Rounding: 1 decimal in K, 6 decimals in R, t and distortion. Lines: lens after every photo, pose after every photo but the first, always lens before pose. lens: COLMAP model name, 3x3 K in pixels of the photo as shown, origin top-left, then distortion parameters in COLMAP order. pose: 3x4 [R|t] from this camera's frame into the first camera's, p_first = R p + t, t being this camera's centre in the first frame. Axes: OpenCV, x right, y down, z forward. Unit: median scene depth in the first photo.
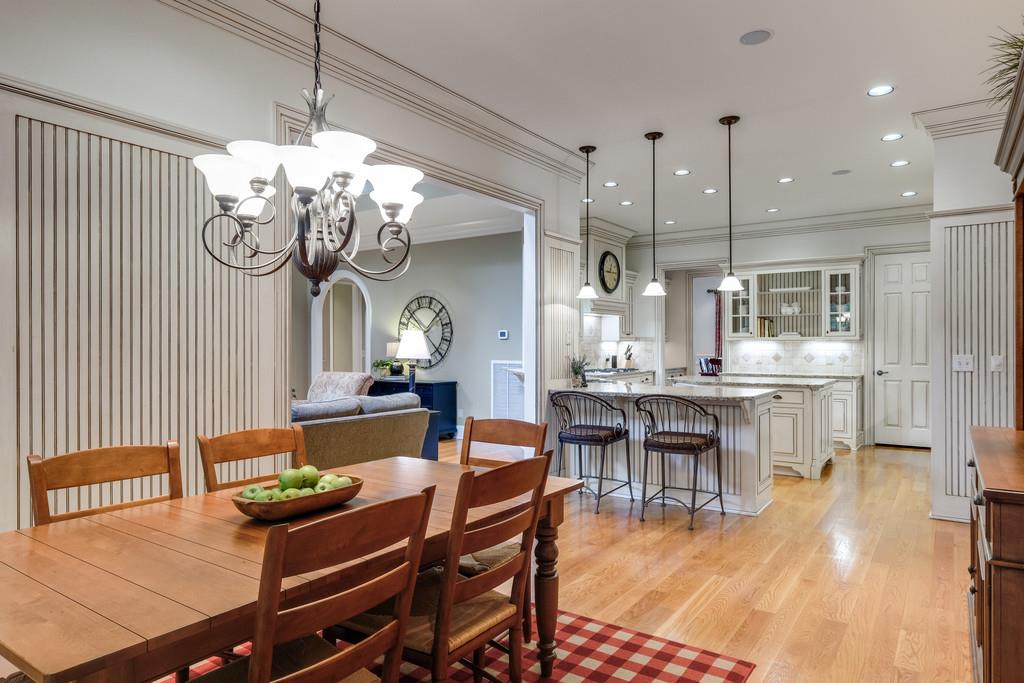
lens RADIAL K [[626.0, 0, 512.0], [0, 626.0, 341.5], [0, 0, 1]] dist [-0.001952, -0.000228]
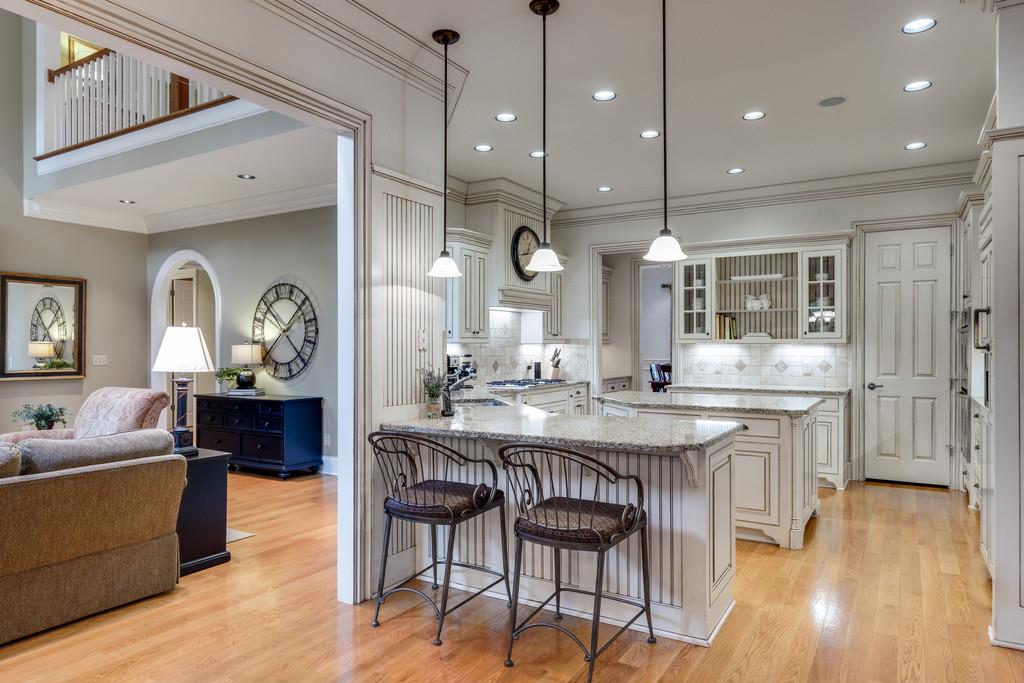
lens RADIAL K [[647.2, 0, 512.0], [0, 647.2, 341.5], [0, 0, 1]] dist [-0.004050, -0.003034]
pose [[0.998026, 0.002772, 0.062740, 0.097306], [-0.002666, 0.999995, -0.001782, -0.002171], [-0.062744, 0.001611, 0.998028, 0.234406]]
